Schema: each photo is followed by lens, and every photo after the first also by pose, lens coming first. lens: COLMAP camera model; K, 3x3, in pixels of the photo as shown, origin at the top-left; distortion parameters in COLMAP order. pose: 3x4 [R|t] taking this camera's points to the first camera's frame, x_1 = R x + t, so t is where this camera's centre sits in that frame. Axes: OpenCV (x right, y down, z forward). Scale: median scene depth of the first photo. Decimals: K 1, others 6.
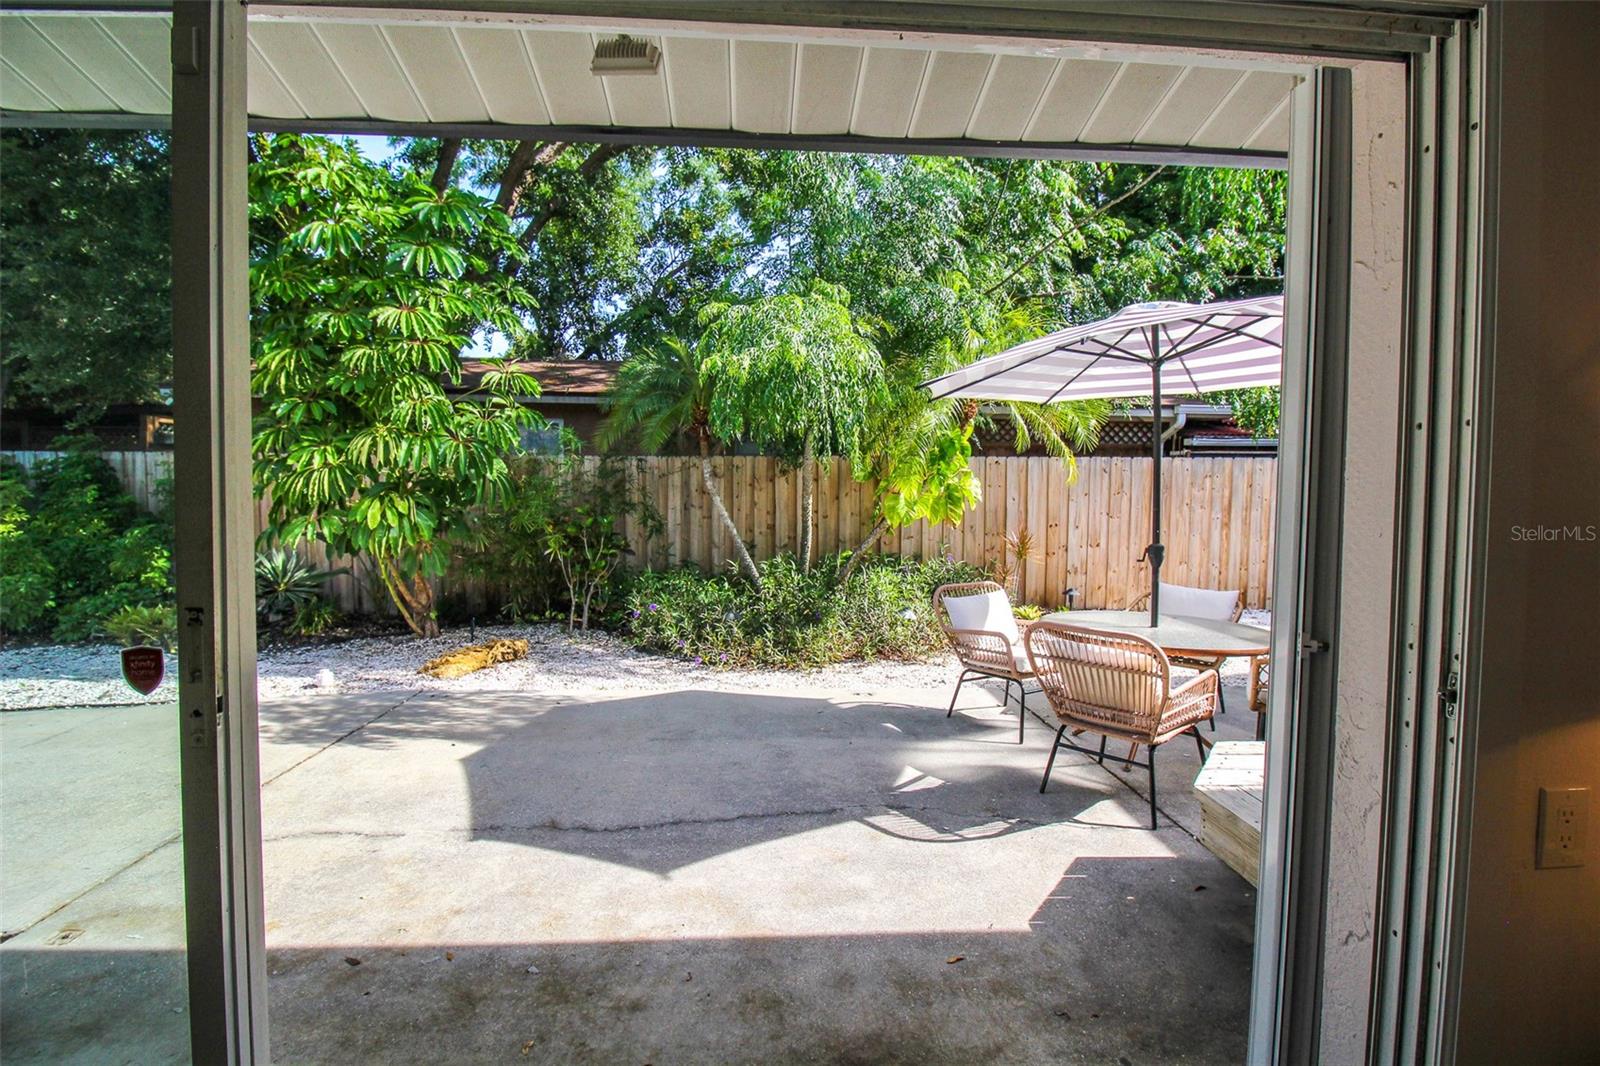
lens RADIAL K [[746.1, 0, 803.8], [0, 746.1, 528.8], [0, 0, 1]] dist [-0.007395, -0.005581]
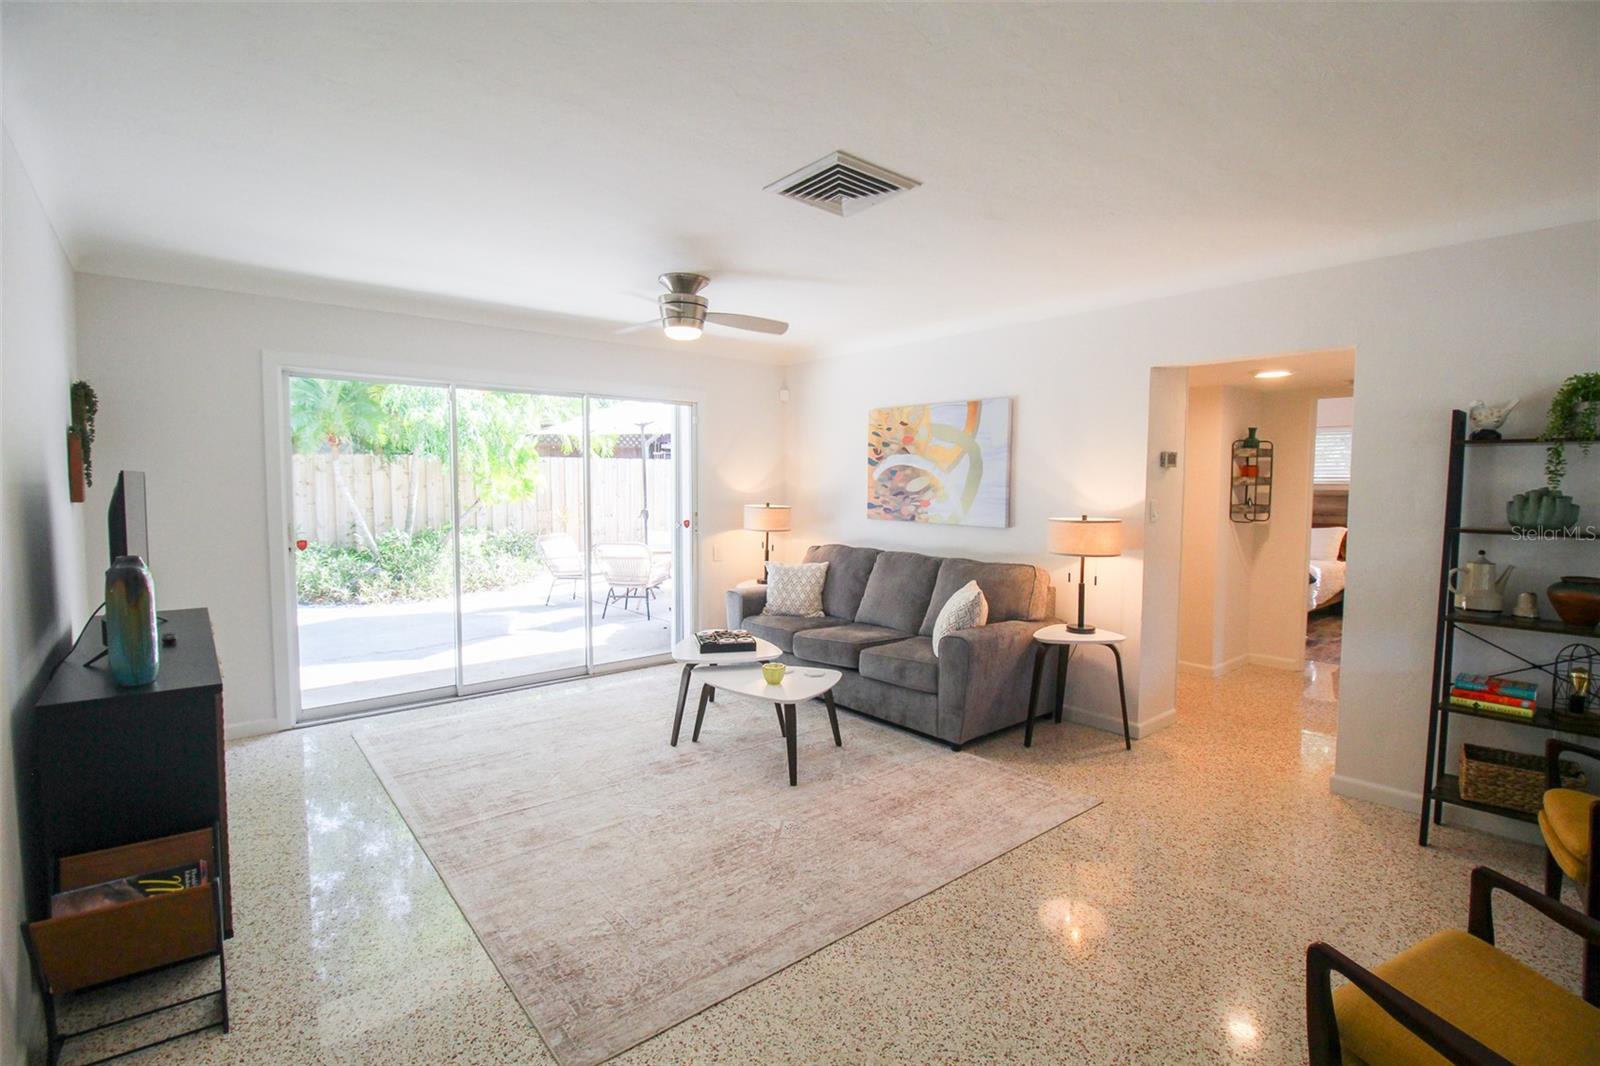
lens RADIAL K [[746.1, 0, 792.3], [0, 746.1, 527.0], [0, 0, 1]] dist [-0.007395, -0.005581]
pose [[0.804373, -0.043939, 0.592497, -0.270110], [0.030167, 0.998996, 0.033130, 0.008198], [-0.593358, -0.008775, 0.804891, -0.571941]]
